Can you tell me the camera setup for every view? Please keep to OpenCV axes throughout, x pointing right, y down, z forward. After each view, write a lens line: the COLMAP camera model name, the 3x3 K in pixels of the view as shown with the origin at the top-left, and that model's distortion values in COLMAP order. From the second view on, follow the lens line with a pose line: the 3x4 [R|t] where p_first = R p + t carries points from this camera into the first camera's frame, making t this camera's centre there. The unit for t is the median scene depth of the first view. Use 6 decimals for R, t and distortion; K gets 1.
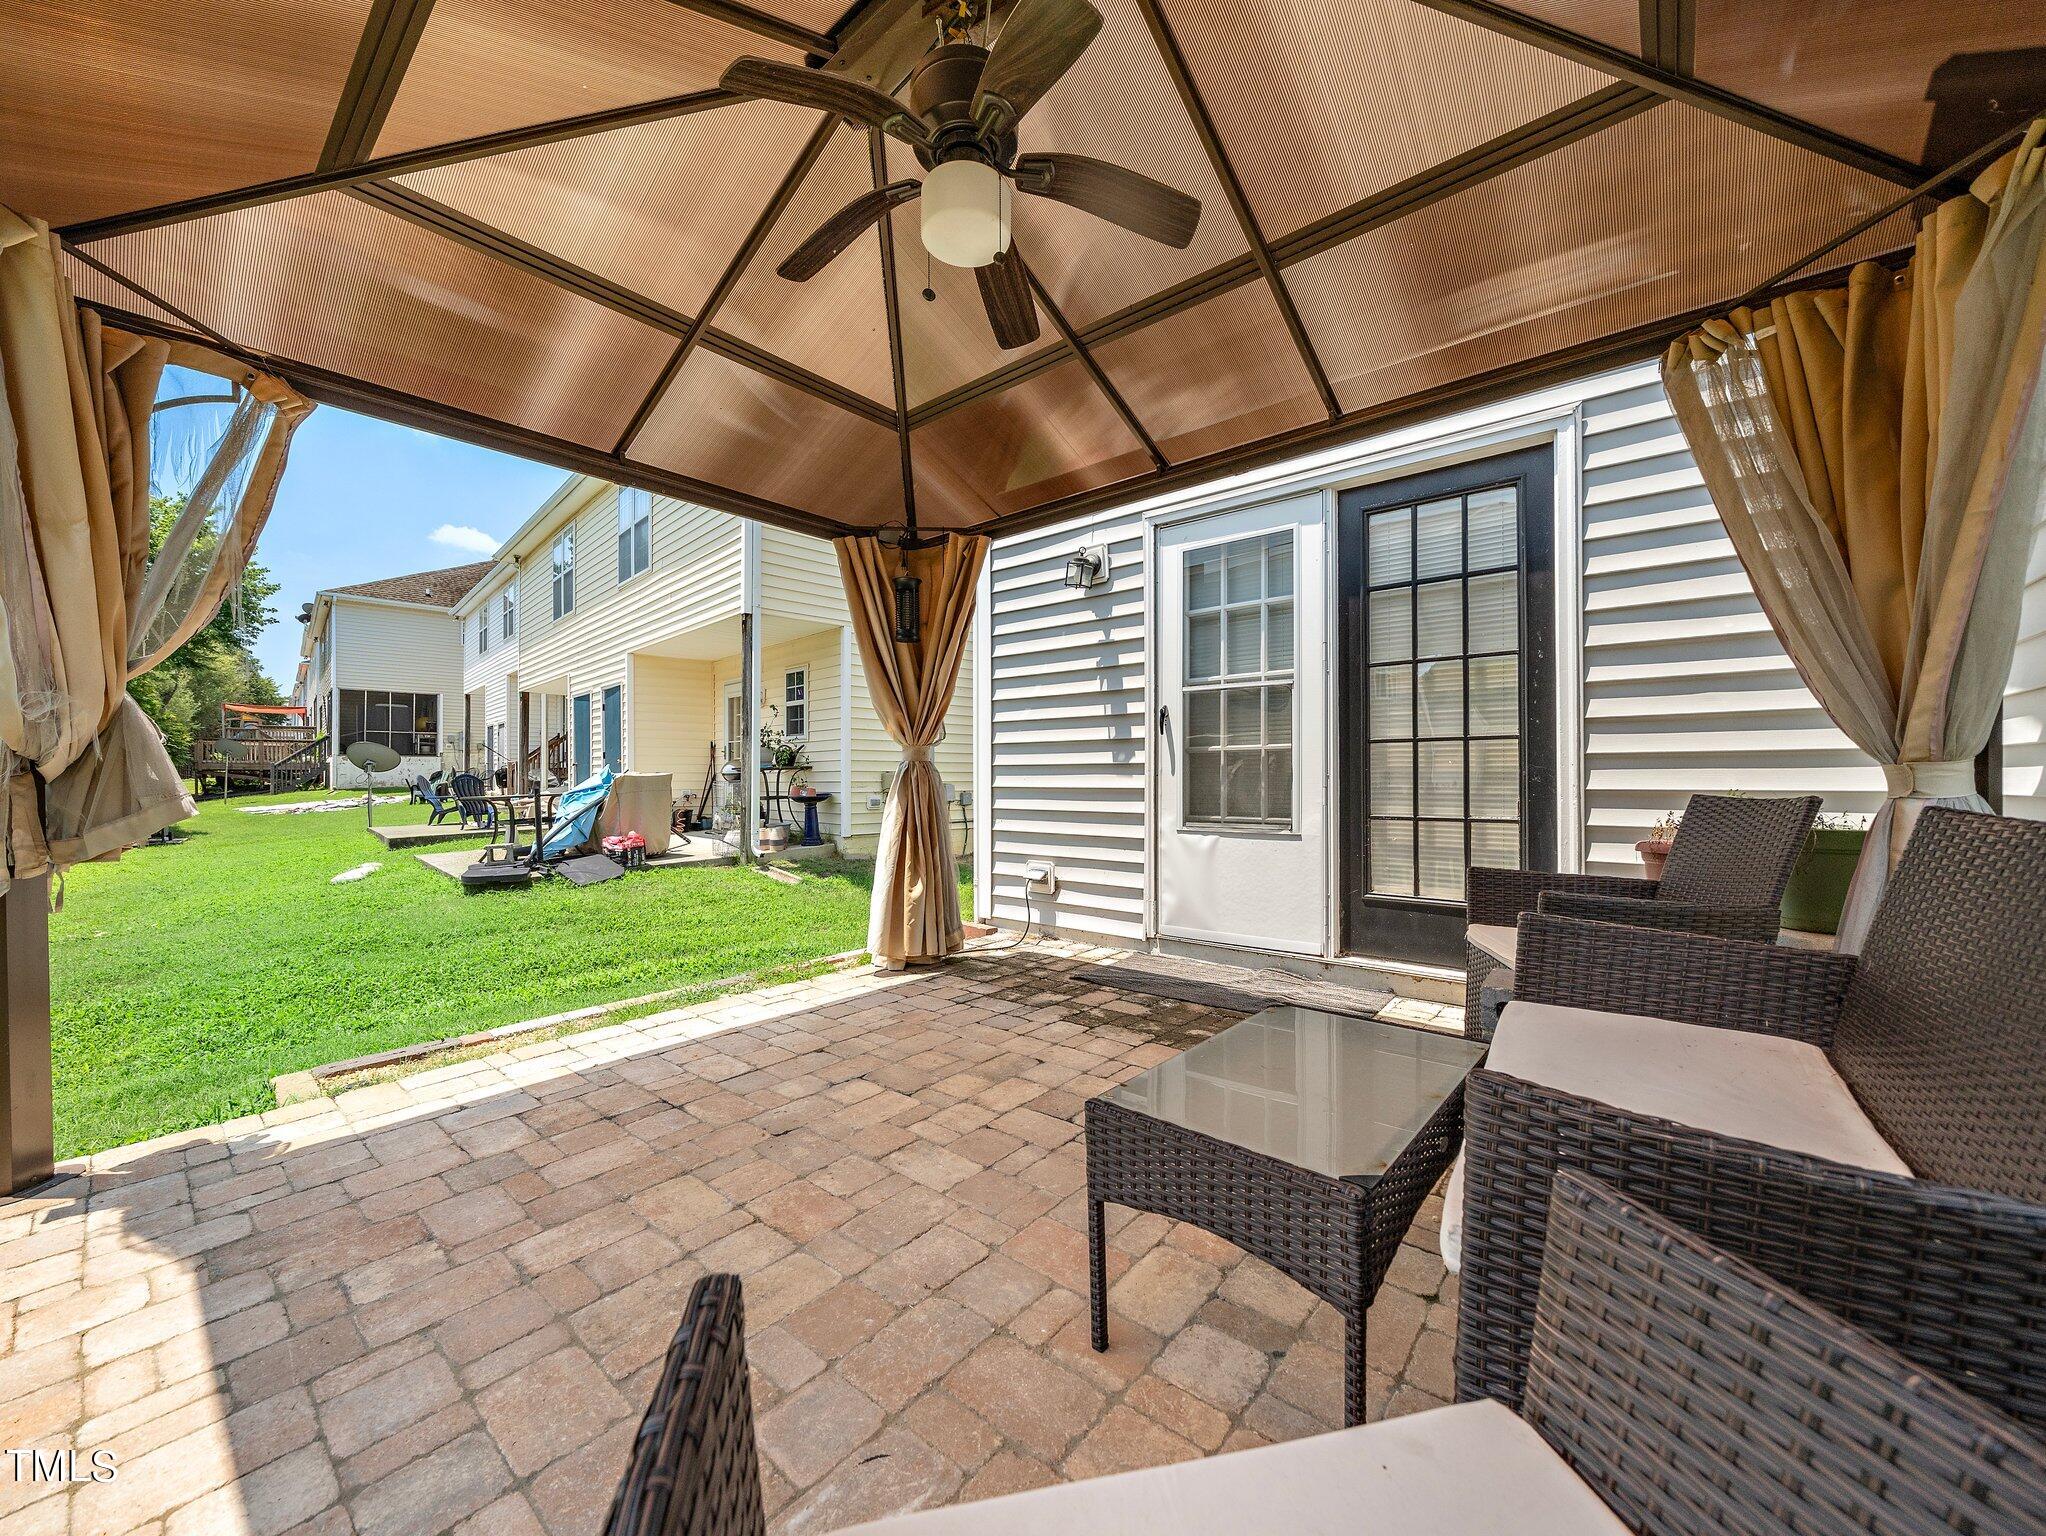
lens RADIAL K [[767.9, 0, 1023.0], [0, 767.9, 768.0], [0, 0, 1]] dist [-0.002838, -0.000406]
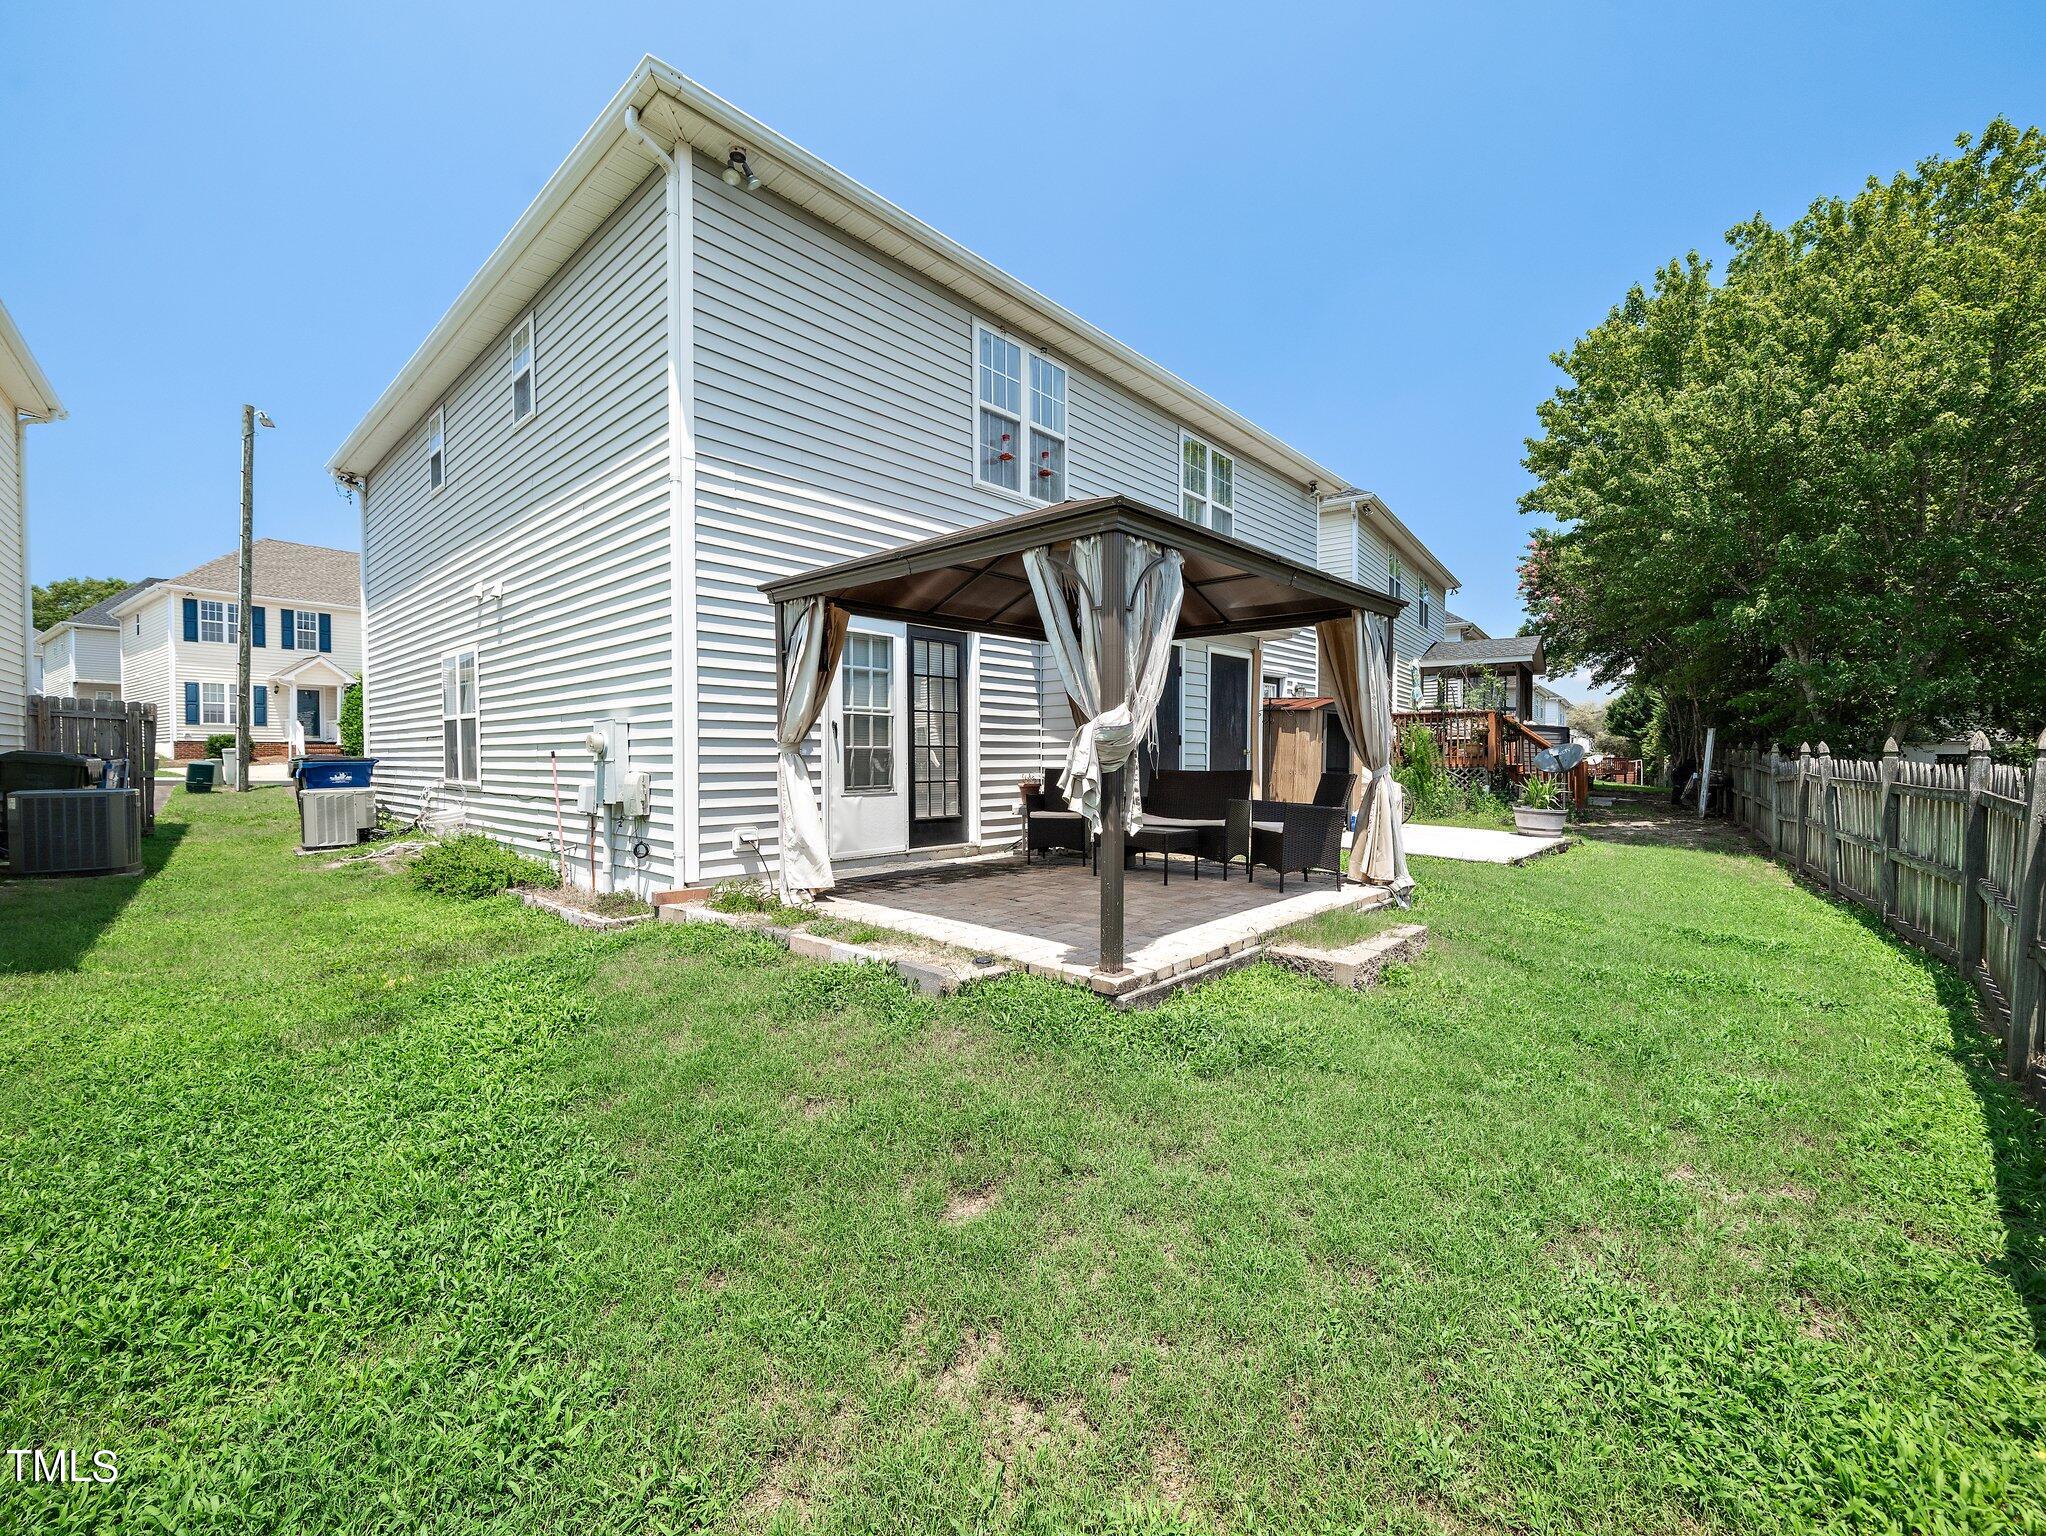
lens RADIAL K [[800.2, 0, 1023.0], [0, 800.2, 768.0], [0, 0, 1]] dist [-0.040392, 0.000002]
pose [[0.065770, -0.011584, 0.997768, -2.555543], [-0.011709, 0.999855, 0.012380, -0.010042], [-0.997766, -0.012497, 0.065625, 0.814902]]
